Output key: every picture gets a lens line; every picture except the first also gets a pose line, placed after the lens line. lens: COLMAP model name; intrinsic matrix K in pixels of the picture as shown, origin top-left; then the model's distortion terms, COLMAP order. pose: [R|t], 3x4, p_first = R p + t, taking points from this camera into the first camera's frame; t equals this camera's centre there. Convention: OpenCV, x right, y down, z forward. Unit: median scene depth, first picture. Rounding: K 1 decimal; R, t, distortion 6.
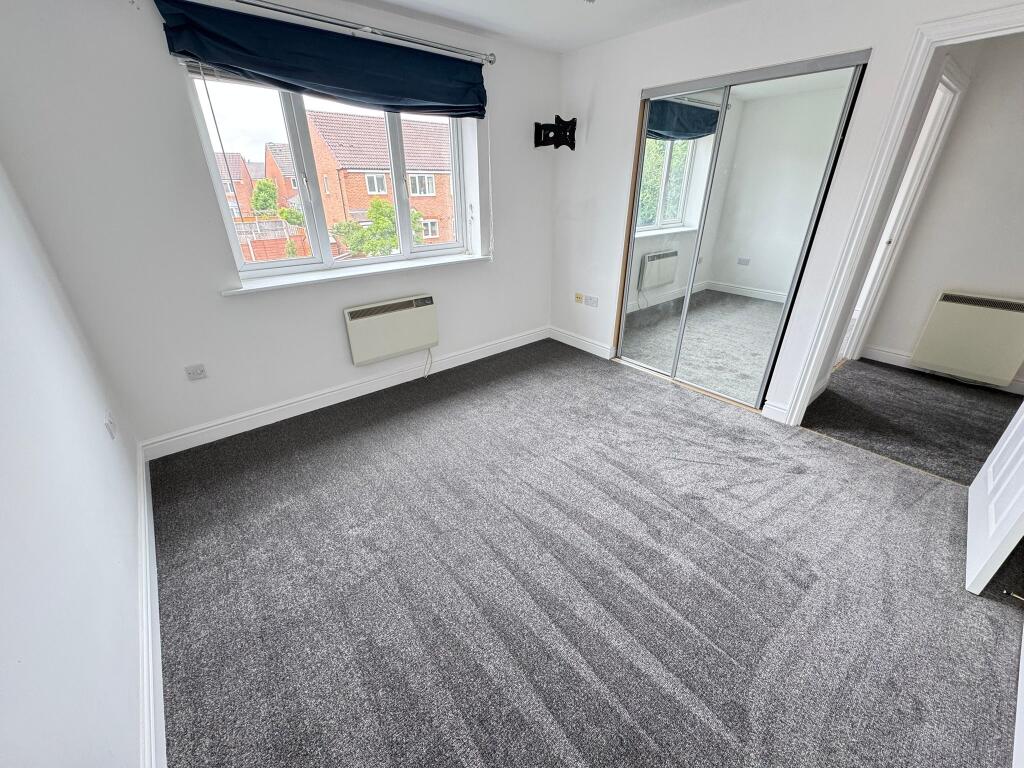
lens RADIAL K [[408.4, 0, 512.0], [0, 408.4, 384.0], [0, 0, 1]] dist [0.000479, 0.000266]
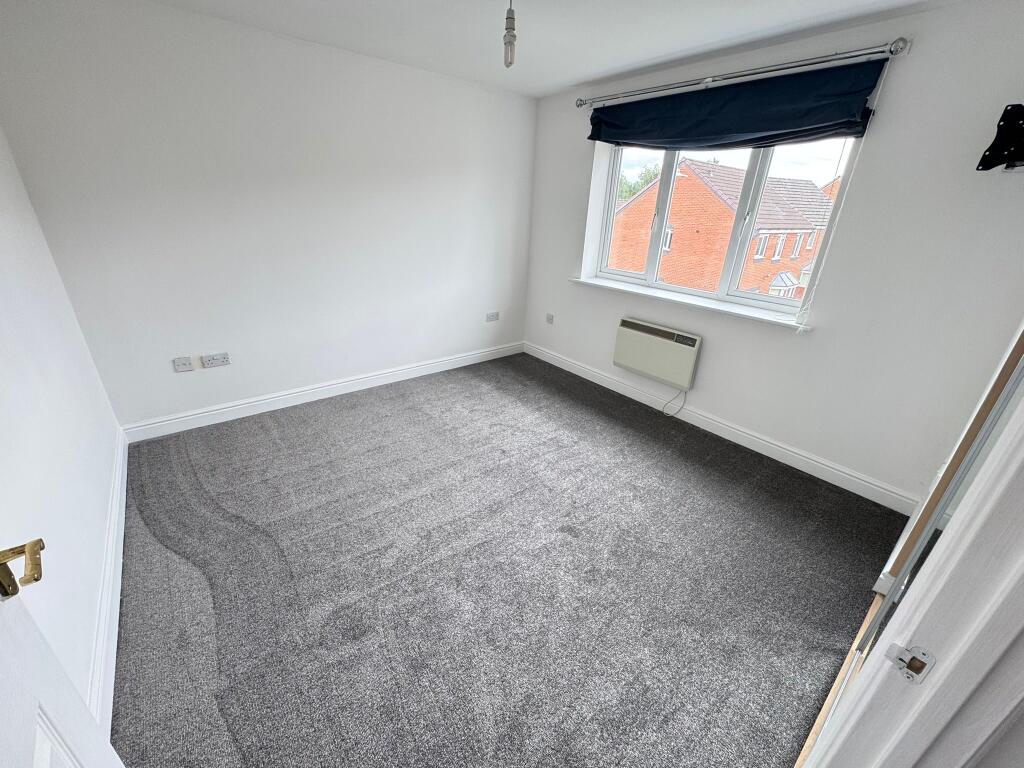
lens RADIAL K [[408.4, 0, 512.0], [0, 408.4, 384.0], [0, 0, 1]] dist [0.000479, 0.000266]
pose [[-0.012368, 0.400055, -0.916408, 0.820064], [-0.479626, 0.801793, 0.356493, -0.308391], [0.877386, 0.443942, 0.181960, 0.602853]]
